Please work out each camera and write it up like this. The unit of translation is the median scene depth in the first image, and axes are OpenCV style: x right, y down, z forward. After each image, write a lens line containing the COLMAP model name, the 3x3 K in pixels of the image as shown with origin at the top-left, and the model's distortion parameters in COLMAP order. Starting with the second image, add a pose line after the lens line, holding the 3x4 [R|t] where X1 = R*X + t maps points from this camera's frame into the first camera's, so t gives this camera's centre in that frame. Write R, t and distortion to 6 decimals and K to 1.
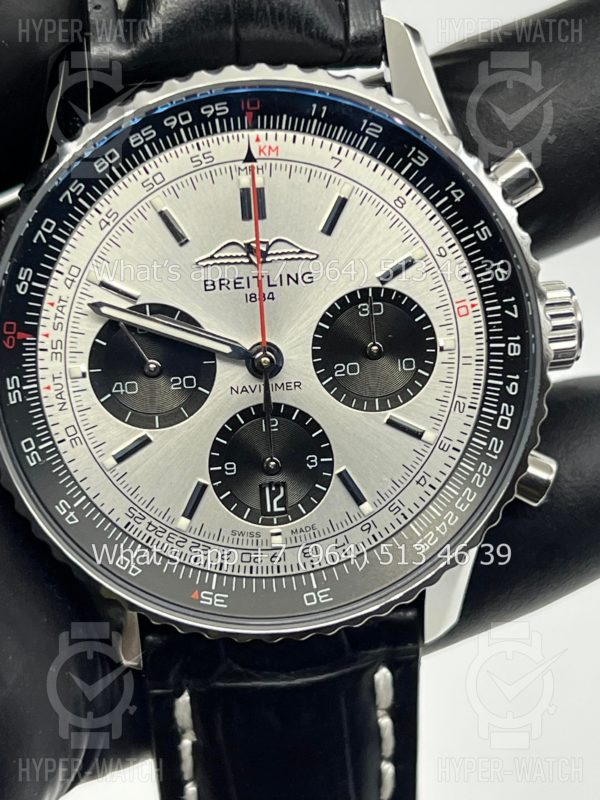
lens RADIAL K [[1865.4, 0, 298.3], [0, 1865.4, 396.7], [0, 0, 1]] dist [0.135947, 0.000000]
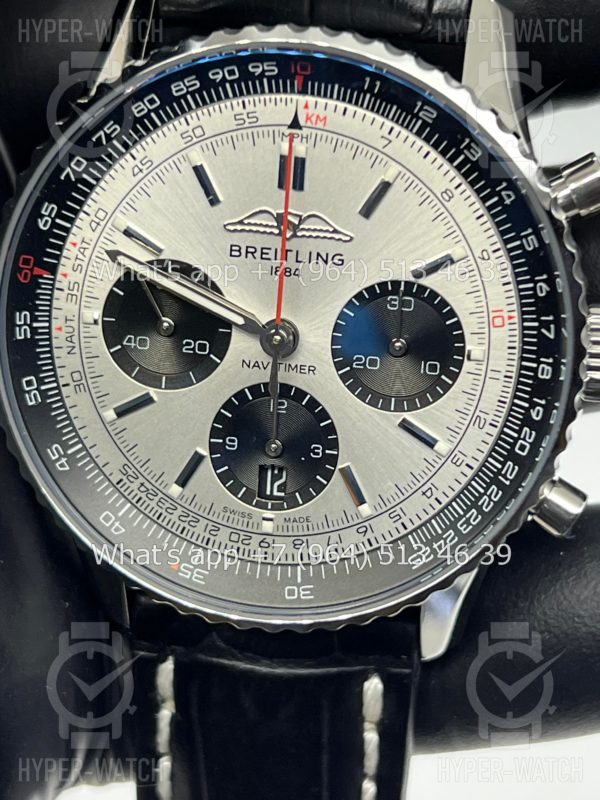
lens RADIAL K [[1865.4, 0, 300.5], [0, 1865.4, 400.5], [0, 0, 1]] dist [0.135947, 0.000000]
pose [[0.964757, 0.175181, -0.196358, 0.183581], [-0.165720, 0.984110, 0.063746, -0.050521], [0.204405, -0.028959, 0.978458, 0.071978]]
